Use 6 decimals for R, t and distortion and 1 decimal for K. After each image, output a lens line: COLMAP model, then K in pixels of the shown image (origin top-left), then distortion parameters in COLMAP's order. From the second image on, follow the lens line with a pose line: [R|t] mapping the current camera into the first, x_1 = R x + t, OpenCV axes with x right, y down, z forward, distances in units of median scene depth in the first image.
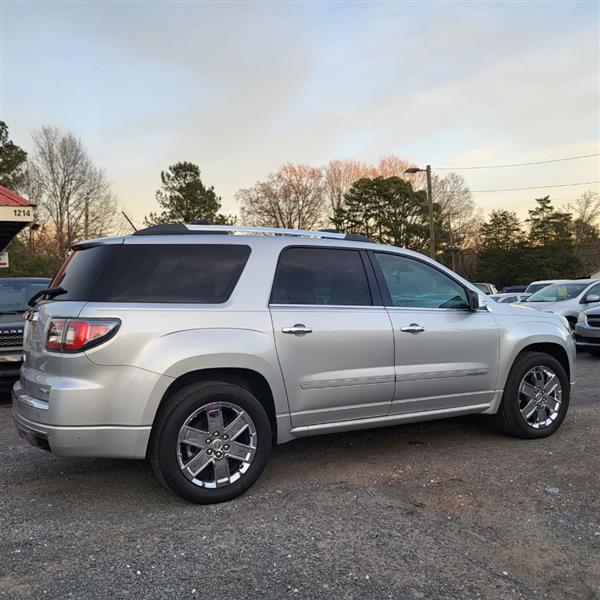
lens RADIAL K [[616.6, 0, 304.8], [0, 616.6, 304.6], [0, 0, 1]] dist [0.029546, 0.000000]
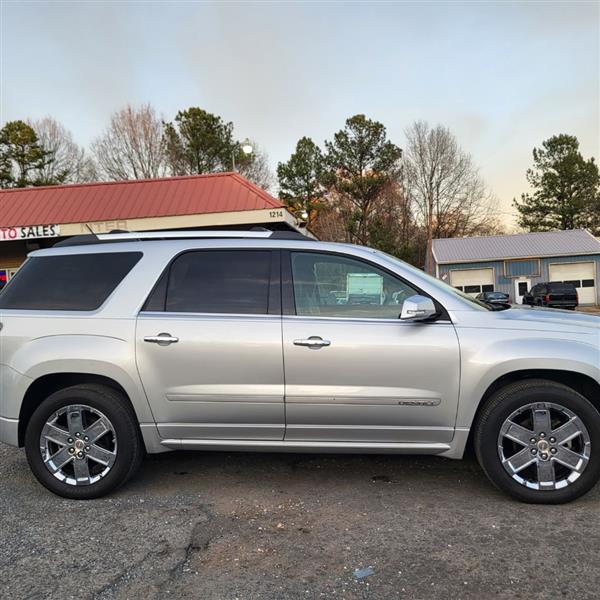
lens RADIAL K [[616.6, 0, 304.1], [0, 616.6, 308.6], [0, 0, 1]] dist [0.029546, 0.000000]
pose [[0.805399, 0.019929, -0.592398, 0.620391], [-0.000601, 0.999462, 0.032807, -0.032283], [0.592733, -0.026067, 0.804977, 0.298414]]
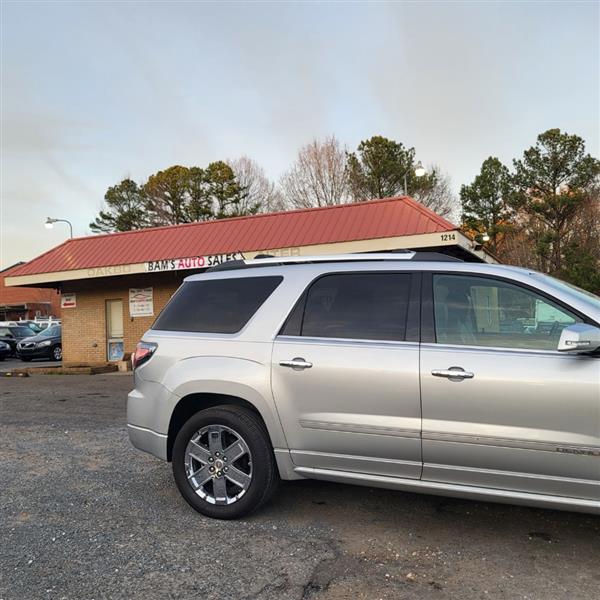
lens RADIAL K [[616.6, 0, 290.2], [0, 616.6, 306.7], [0, 0, 1]] dist [0.029546, 0.000000]
pose [[0.582555, -0.001055, -0.812791, 0.634207], [-0.012136, 0.999876, -0.009996, -0.031265], [0.812701, 0.015687, 0.582470, 0.367095]]
